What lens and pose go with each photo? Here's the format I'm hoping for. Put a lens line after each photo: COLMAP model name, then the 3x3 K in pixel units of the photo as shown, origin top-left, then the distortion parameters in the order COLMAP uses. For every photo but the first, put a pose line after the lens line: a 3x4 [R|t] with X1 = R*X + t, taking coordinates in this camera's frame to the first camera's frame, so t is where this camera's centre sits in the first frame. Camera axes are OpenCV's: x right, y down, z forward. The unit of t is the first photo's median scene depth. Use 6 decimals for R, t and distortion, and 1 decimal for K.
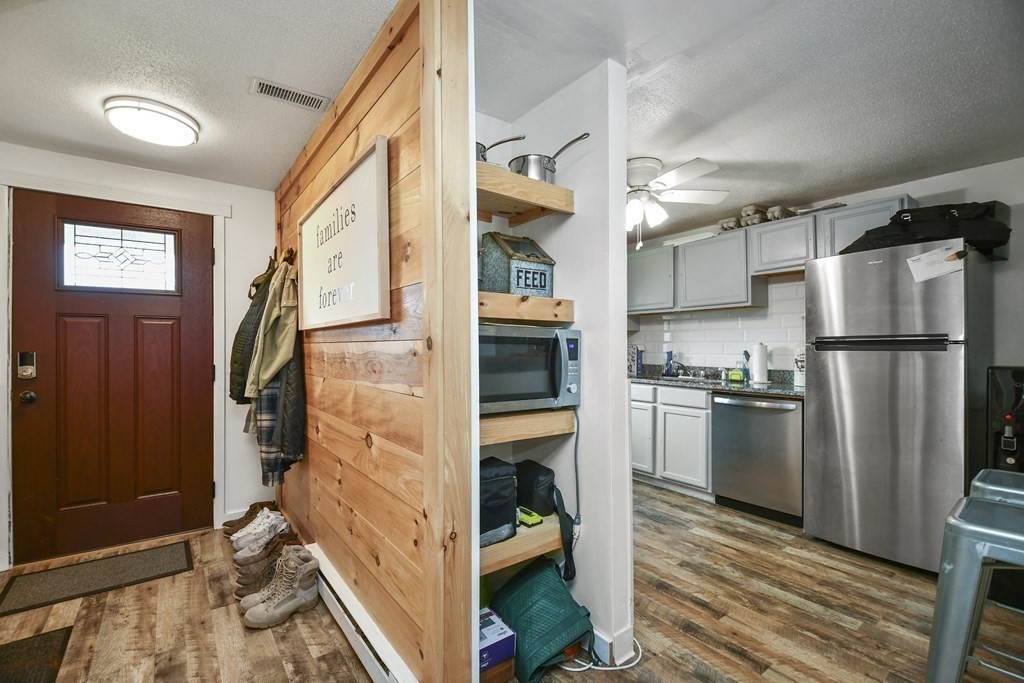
lens RADIAL K [[456.9, 0, 495.9], [0, 456.9, 346.2], [0, 0, 1]] dist [0.029996, -0.021186]
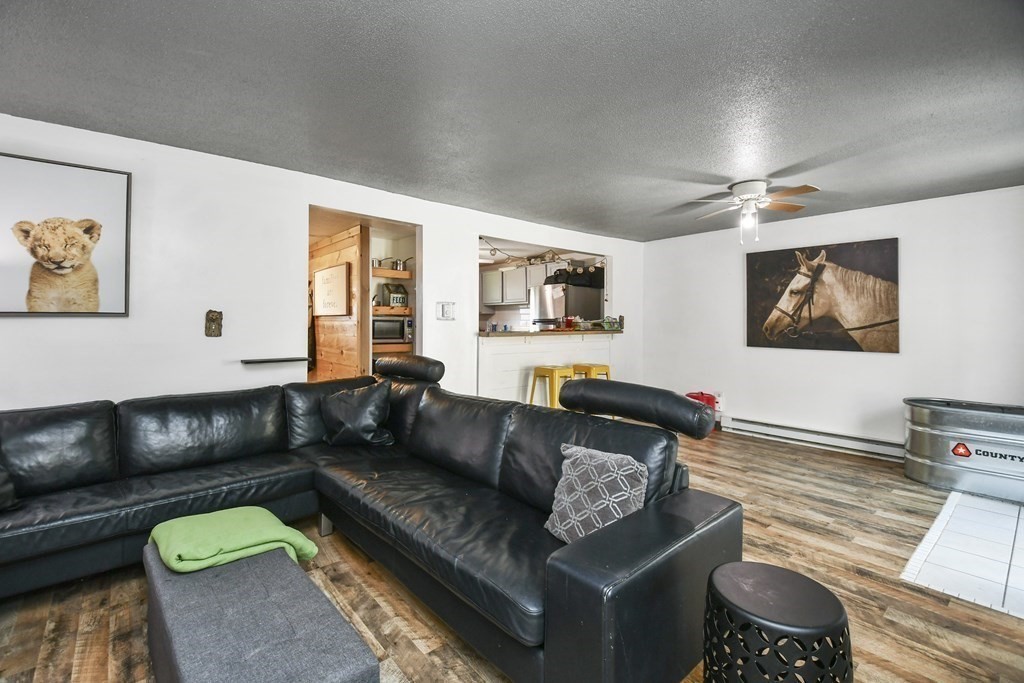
lens RADIAL K [[451.4, 0, 502.1], [0, 451.4, 315.0], [0, 0, 1]] dist [0.002378, -0.006438]
pose [[0.998801, 0.003195, 0.048849, 0.346902], [-0.002659, 0.999936, -0.011030, -0.011330], [-0.048881, 0.010887, 0.998745, -1.112507]]
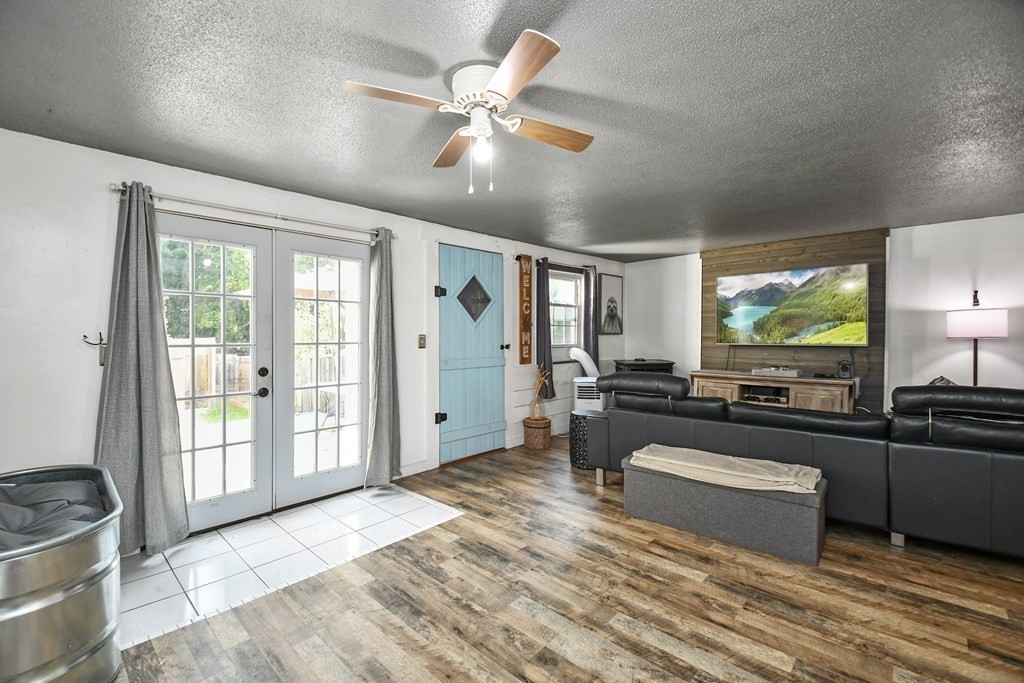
lens RADIAL K [[448.1, 0, 495.4], [0, 448.1, 338.2], [0, 0, 1]] dist [0.018162, -0.014582]
pose [[-0.987688, 0.003330, -0.156404, 1.018985], [0.002239, 0.999972, 0.007149, -0.016778], [0.156424, 0.006711, -0.987667, 0.410170]]
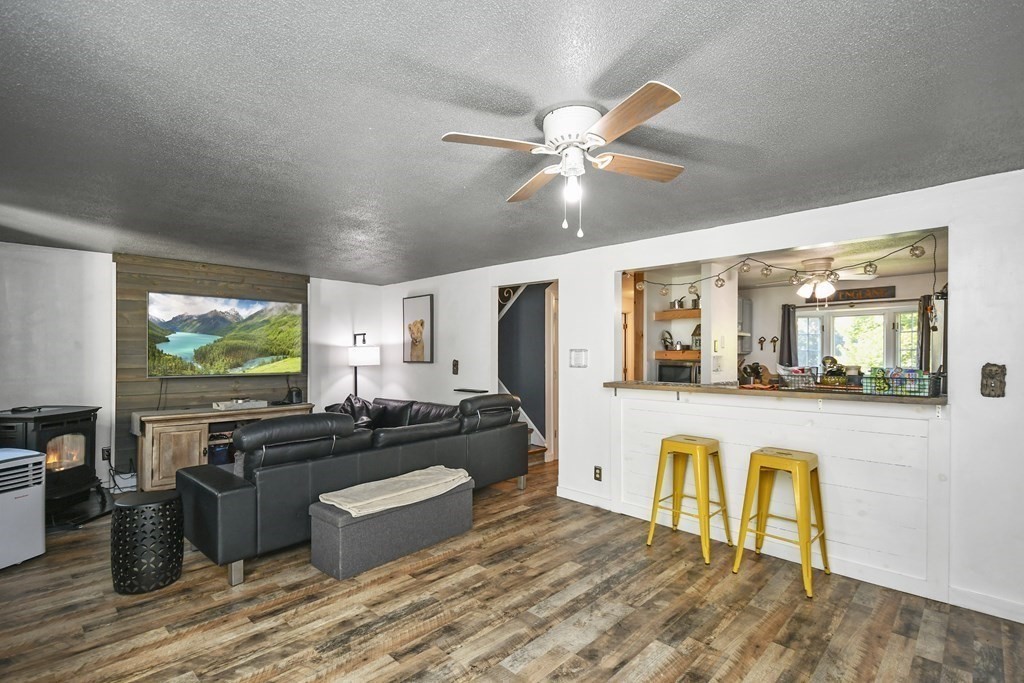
lens RADIAL K [[481.8, 0, 513.6], [0, 481.8, 352.9], [0, 0, 1]] dist [0.017267, -0.011730]
pose [[0.164120, -0.005688, -0.986424, 1.499883], [0.001613, 0.999984, -0.005498, -0.043313], [0.986439, -0.000689, 0.164127, -0.291353]]
